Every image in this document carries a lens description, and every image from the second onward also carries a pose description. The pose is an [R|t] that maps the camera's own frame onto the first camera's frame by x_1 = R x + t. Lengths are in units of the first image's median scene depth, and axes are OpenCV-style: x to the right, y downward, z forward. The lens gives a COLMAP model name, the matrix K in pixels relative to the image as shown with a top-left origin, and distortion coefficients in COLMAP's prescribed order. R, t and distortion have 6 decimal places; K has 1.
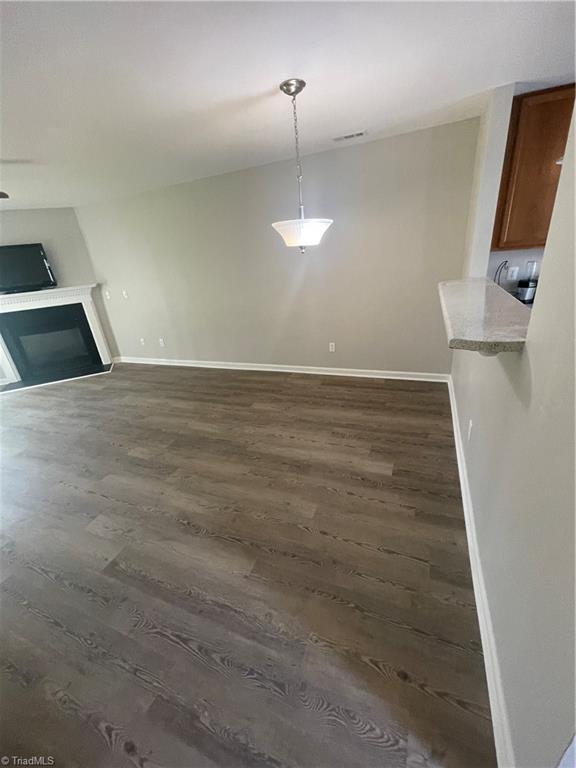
lens RADIAL K [[311.4, 0, 289.4], [0, 311.4, 382.2], [0, 0, 1]] dist [-0.002001, -0.000169]
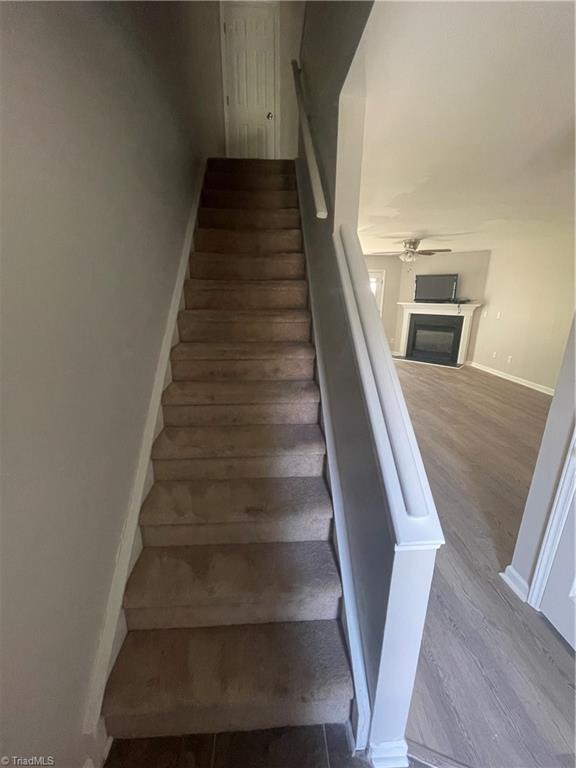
lens RADIAL K [[311.4, 0, 291.8], [0, 311.4, 384.0], [0, 0, 1]] dist [-0.002001, -0.000169]
pose [[0.442909, 0.341383, -0.829029, 0.270551], [-0.391545, 0.905484, 0.163683, 0.102588], [0.806551, 0.252105, 0.534714, -0.312668]]
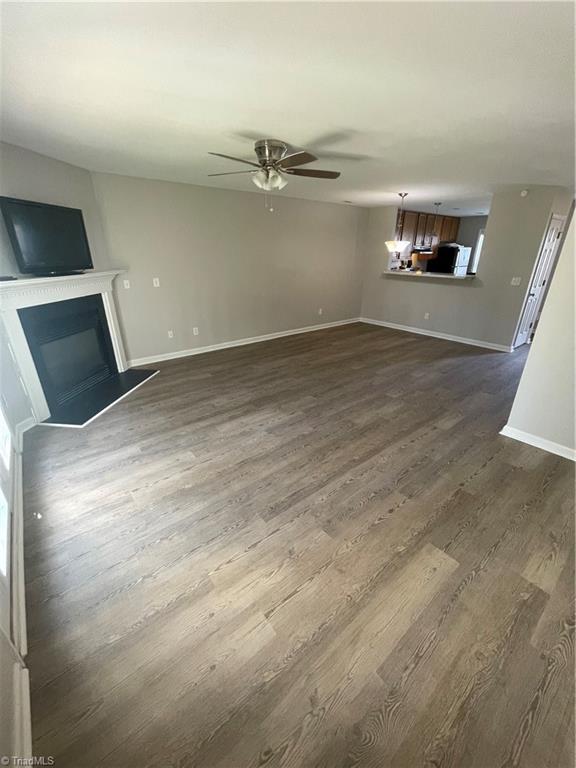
lens RADIAL K [[311.4, 0, 287.6], [0, 311.4, 383.6], [0, 0, 1]] dist [-0.002001, -0.000169]
pose [[0.474473, -0.256860, 0.841961, -1.339843], [0.292878, 0.948052, 0.124179, -0.003417], [-0.830119, 0.187672, 0.525054, 0.290735]]
